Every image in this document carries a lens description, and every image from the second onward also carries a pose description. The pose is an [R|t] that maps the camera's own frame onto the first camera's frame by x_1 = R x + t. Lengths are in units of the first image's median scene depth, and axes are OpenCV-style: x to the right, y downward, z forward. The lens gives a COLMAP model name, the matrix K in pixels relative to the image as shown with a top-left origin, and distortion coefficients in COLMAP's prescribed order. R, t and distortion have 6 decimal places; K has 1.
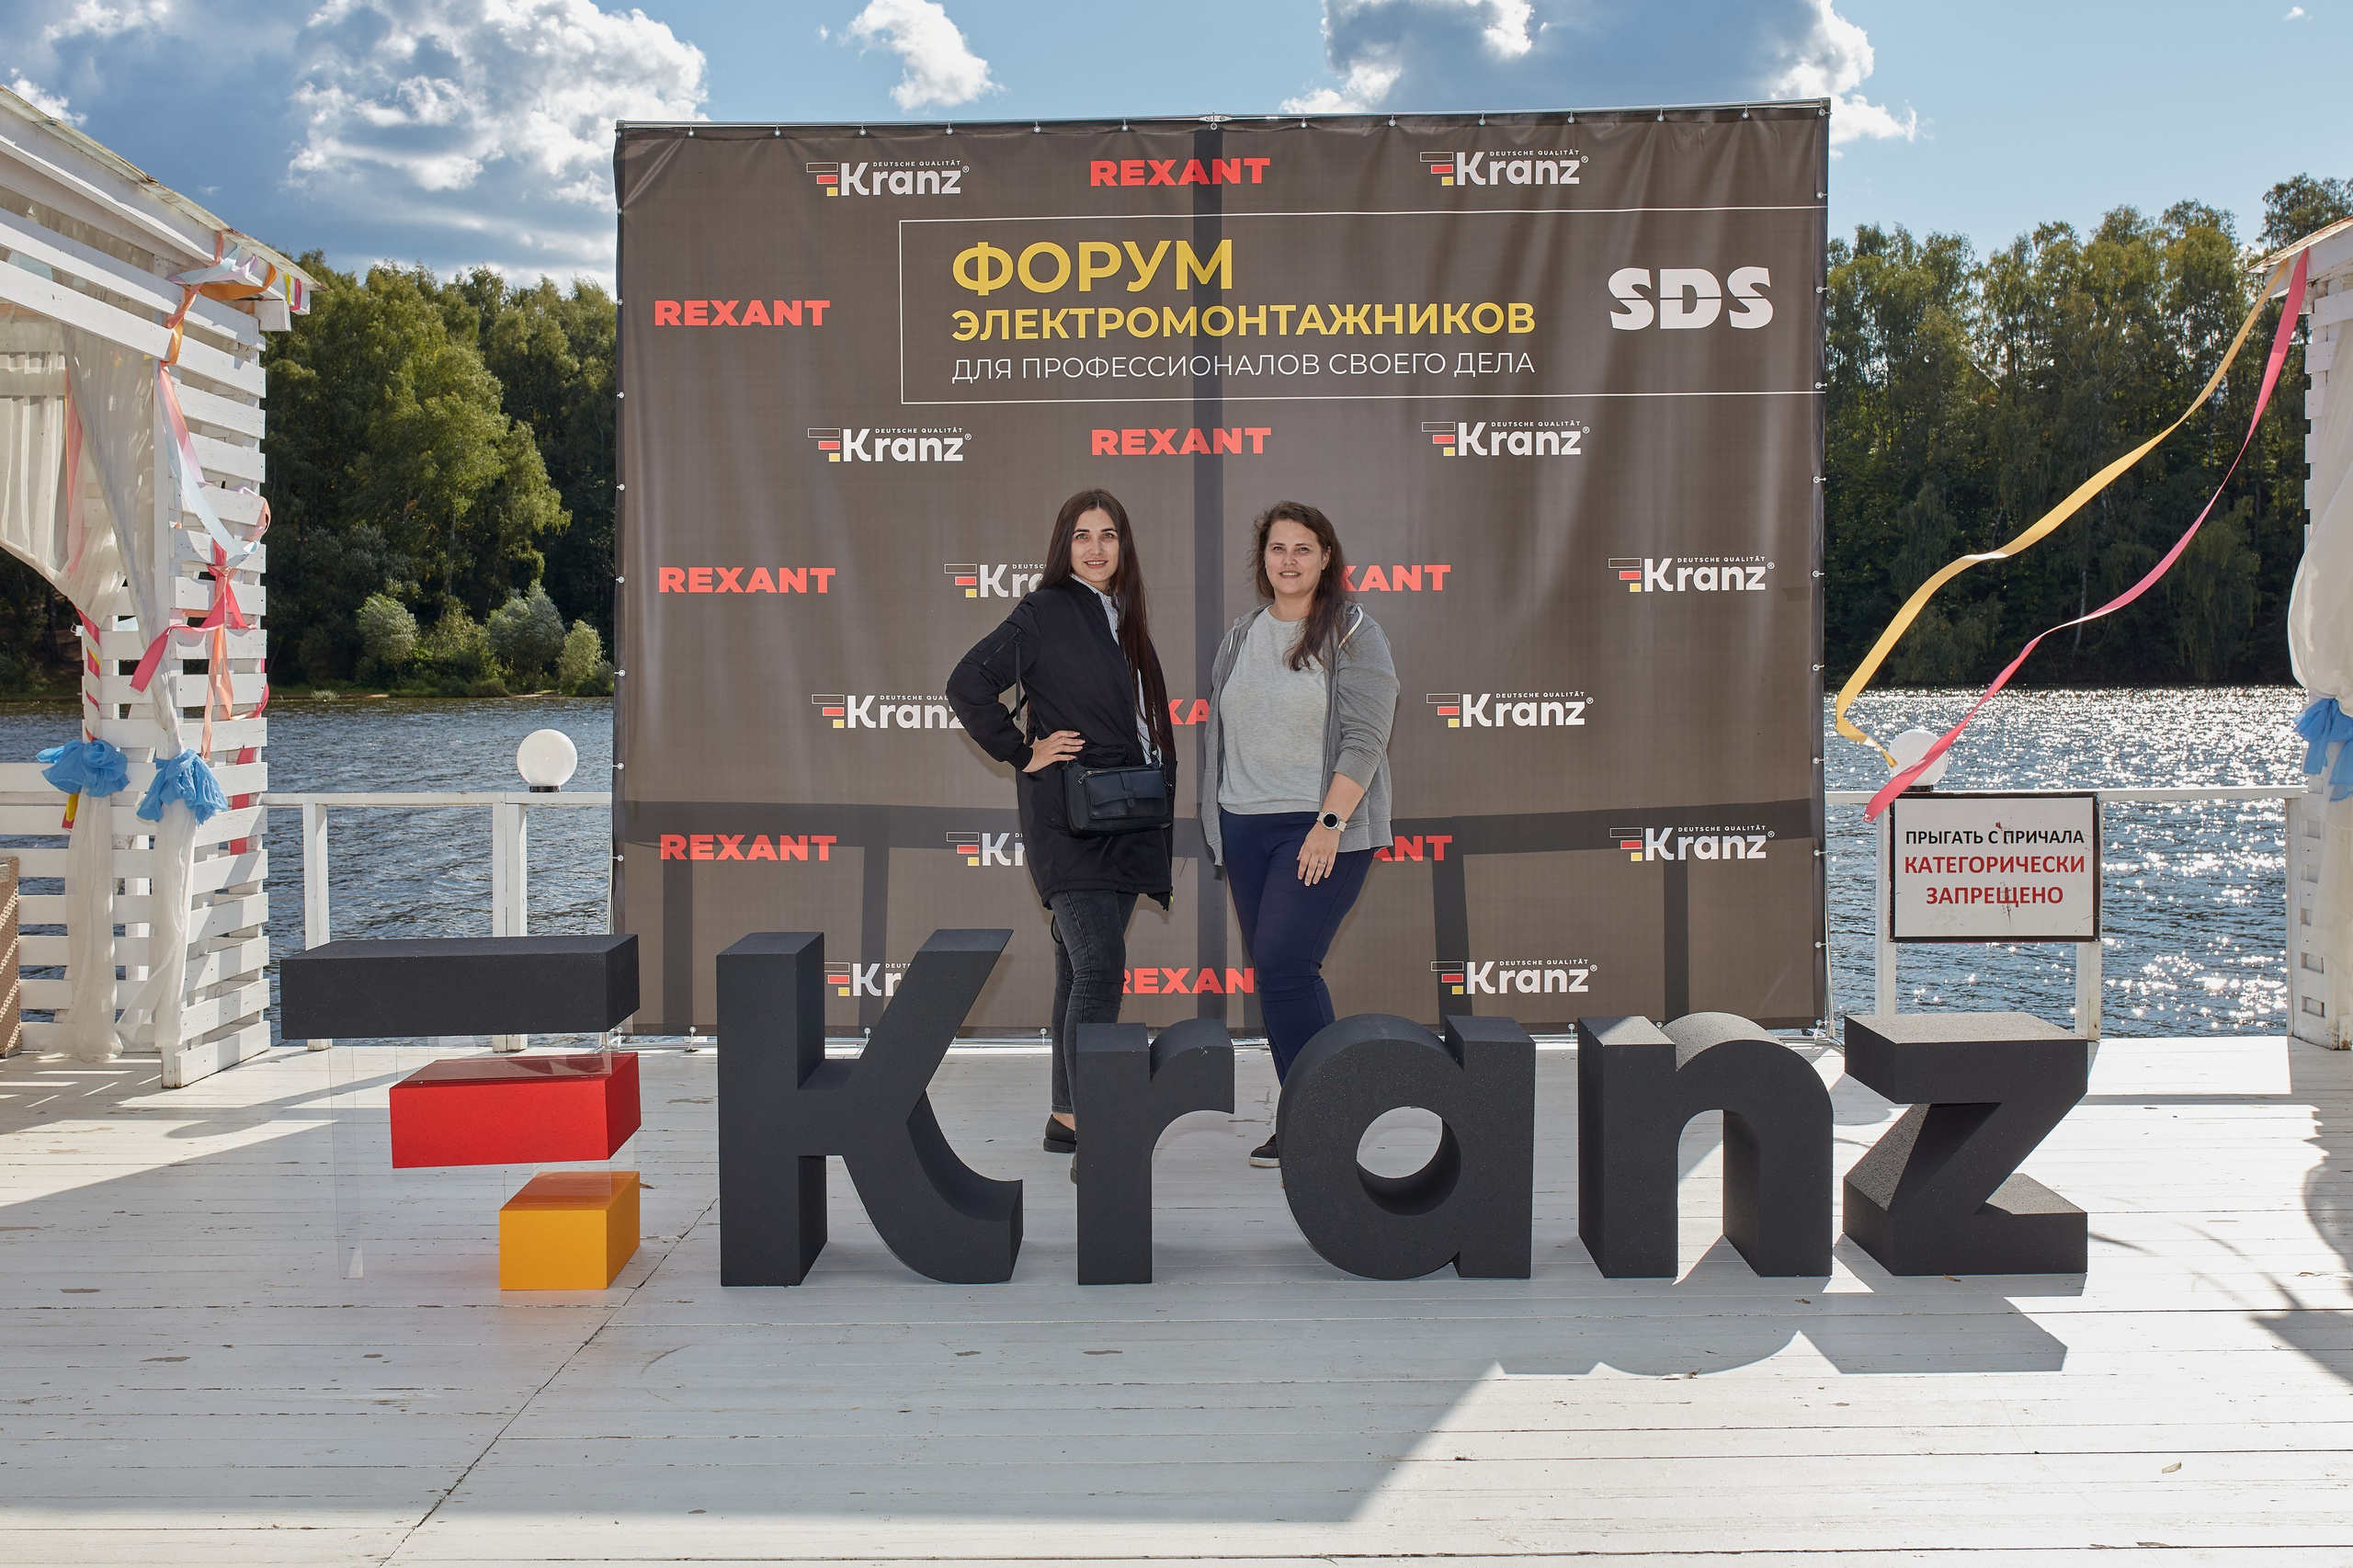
lens RADIAL K [[2507.6, 0, 1202.9], [0, 2507.6, 732.0], [0, 0, 1]] dist [-0.020203, 0.030742]
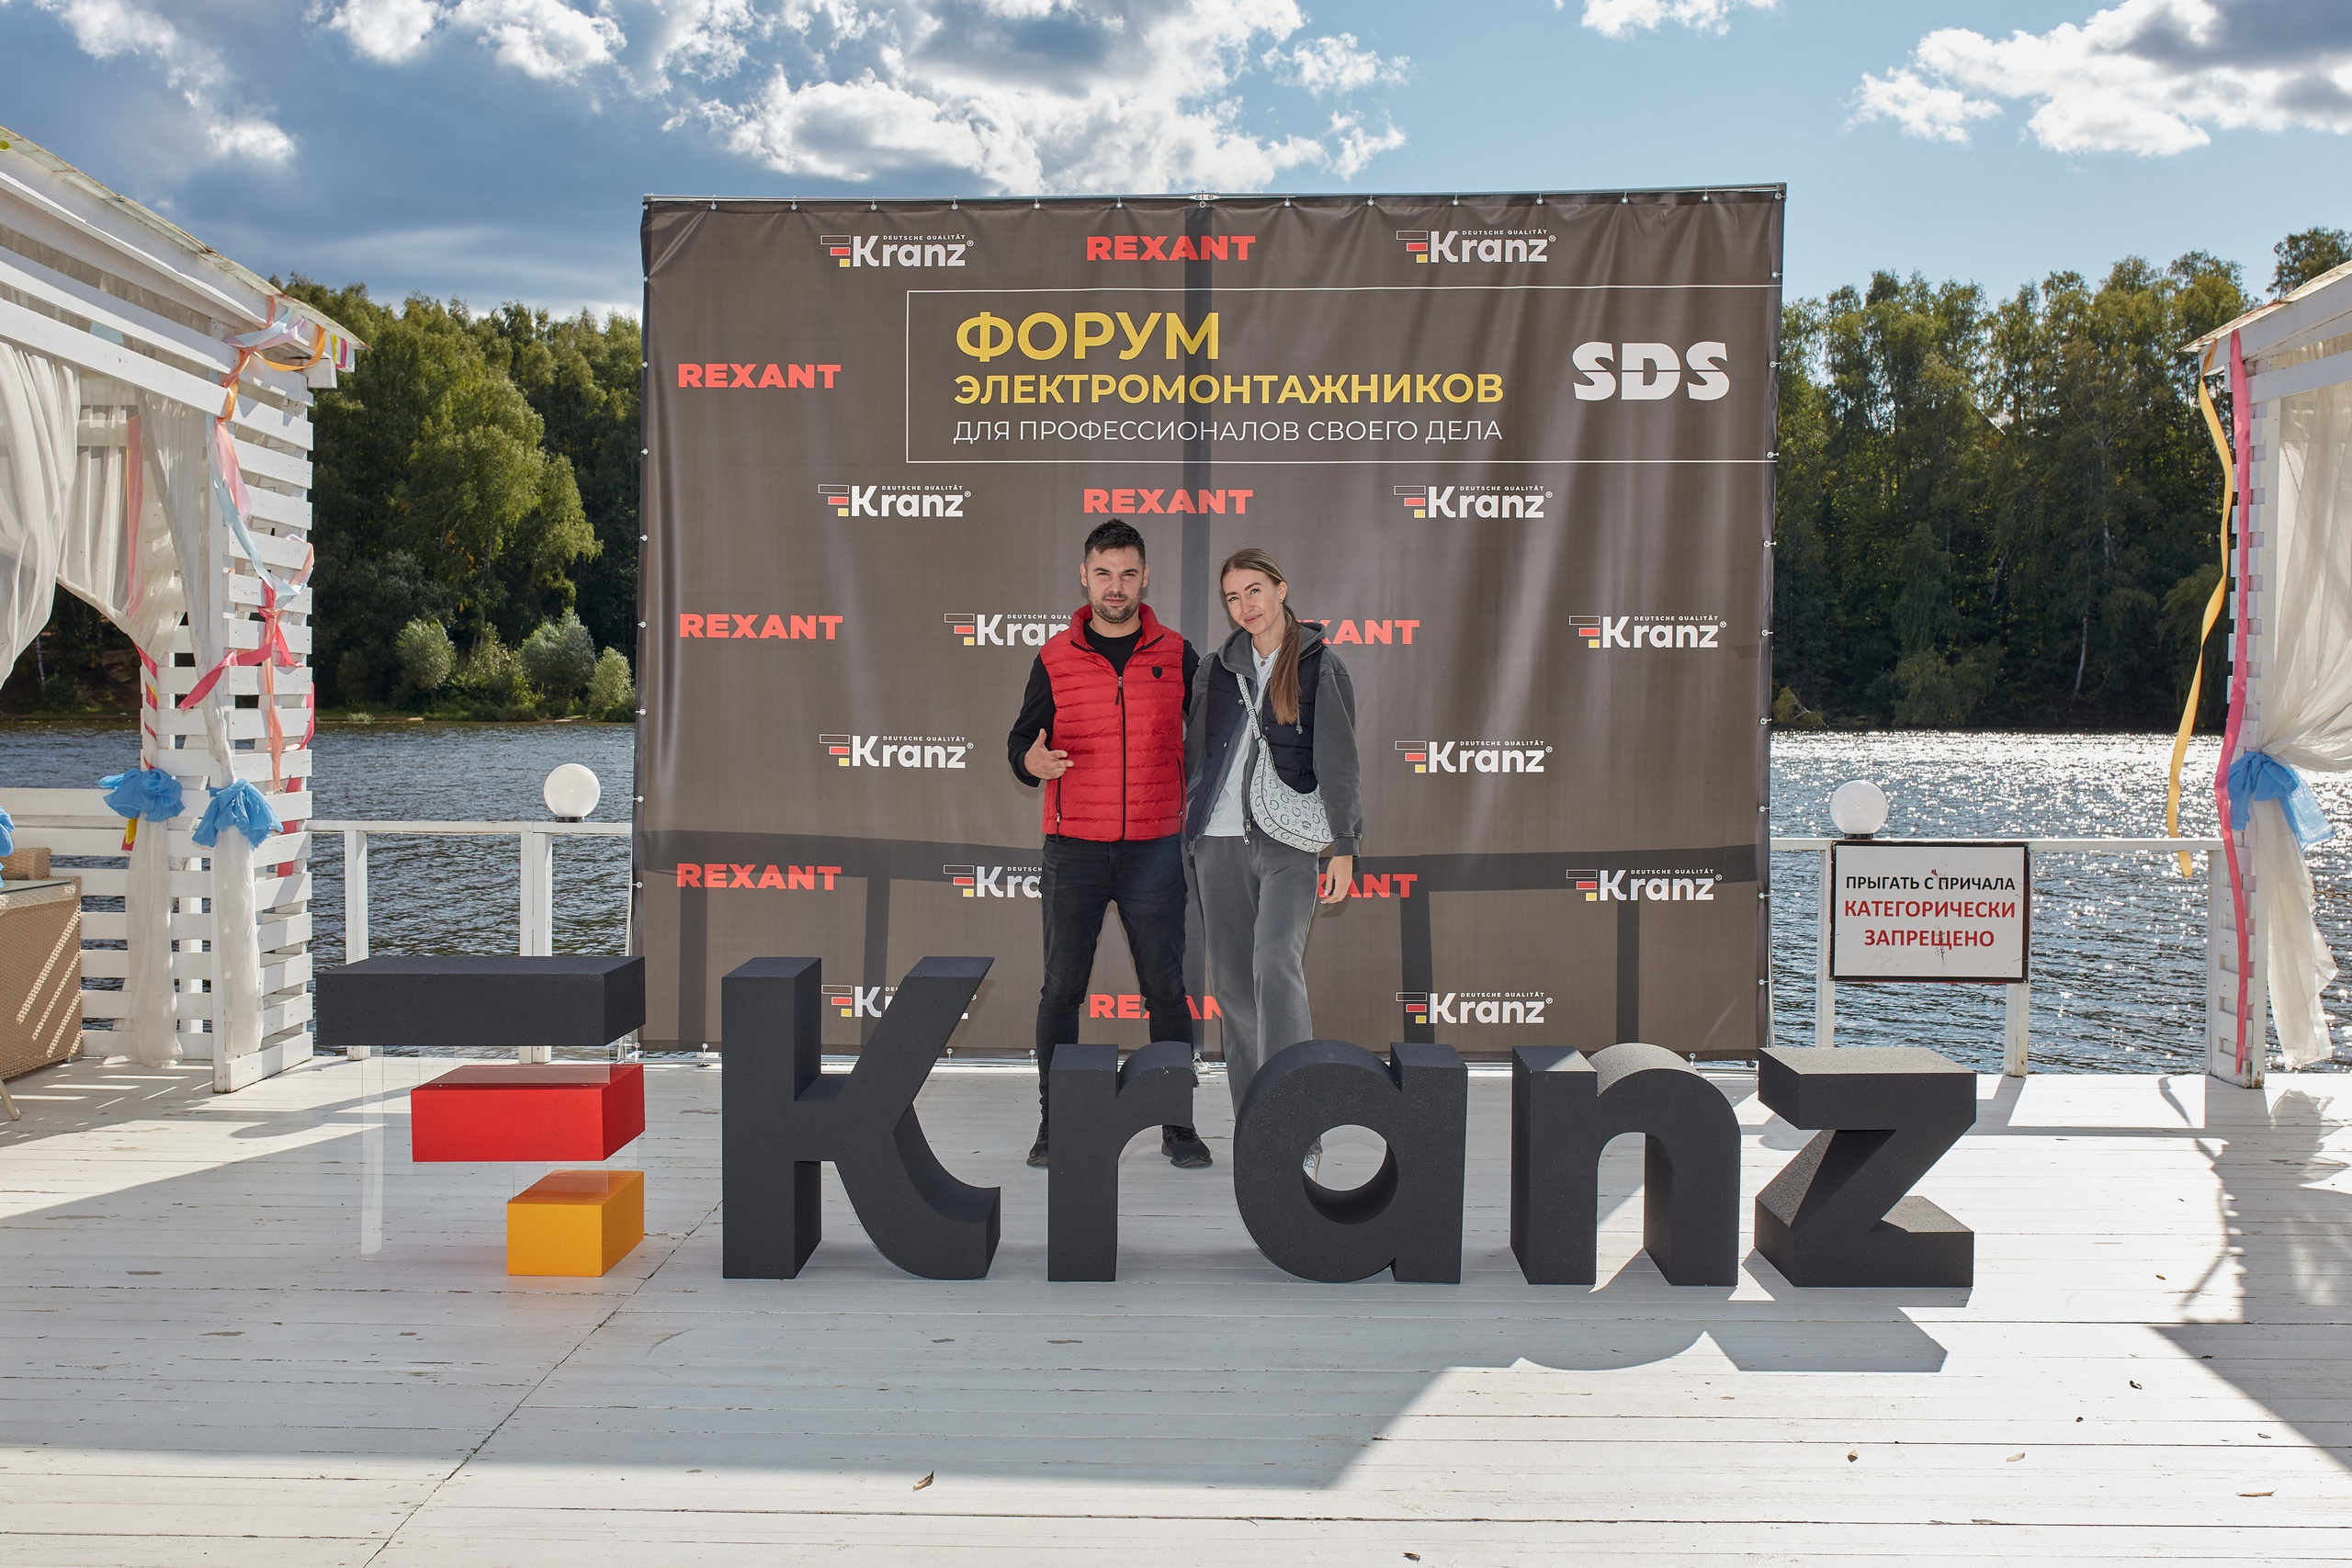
lens RADIAL K [[2449.3, 0, 1172.3], [0, 2449.3, 803.6], [0, 0, 1]] dist [-0.012350, 0.012890]
pose [[0.999762, 0.013358, -0.017269, 0.012769], [-0.013079, 0.999783, 0.016204, -0.004383], [0.017482, -0.015975, 0.999720, -0.042016]]
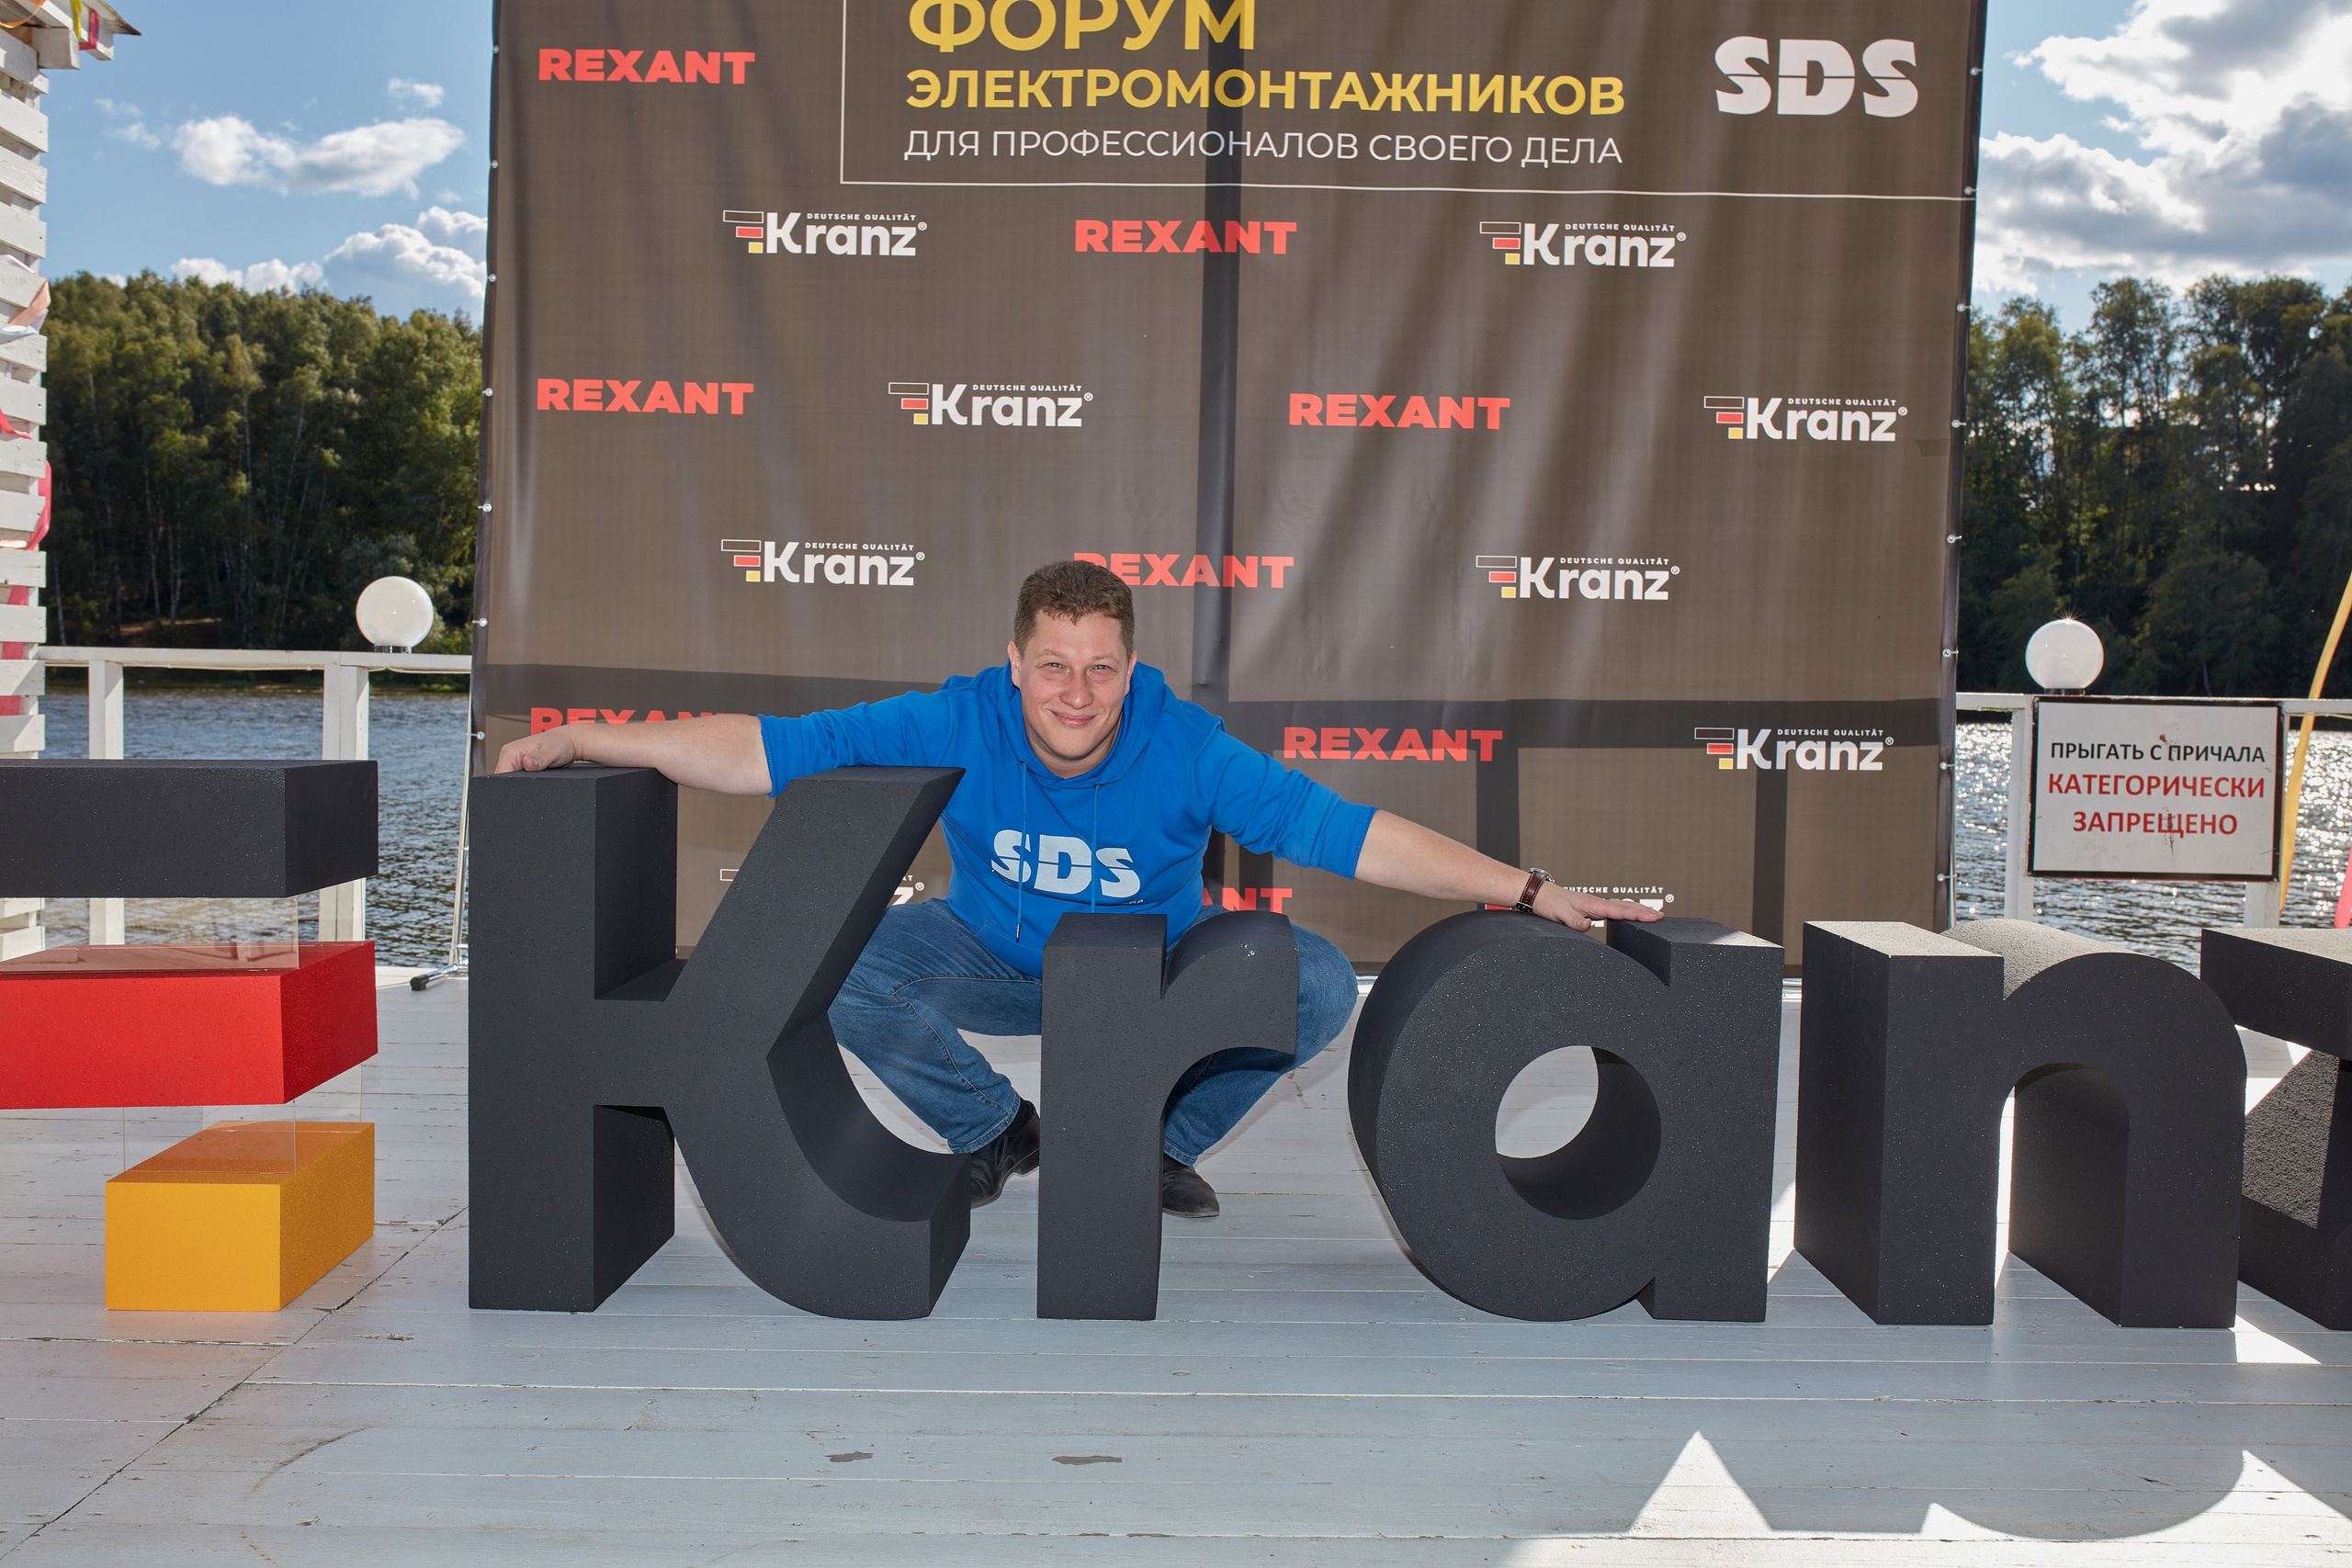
lens RADIAL K [[2218.9, 0, 1188.8], [0, 2218.9, 786.7], [0, 0, 1]] dist [-0.003975, 0.006010]
pose [[0.999513, 0.024518, 0.019283, -0.016991], [-0.024917, 0.999475, 0.020721, 0.046853], [-0.018765, -0.021192, 0.999599, 0.278506]]
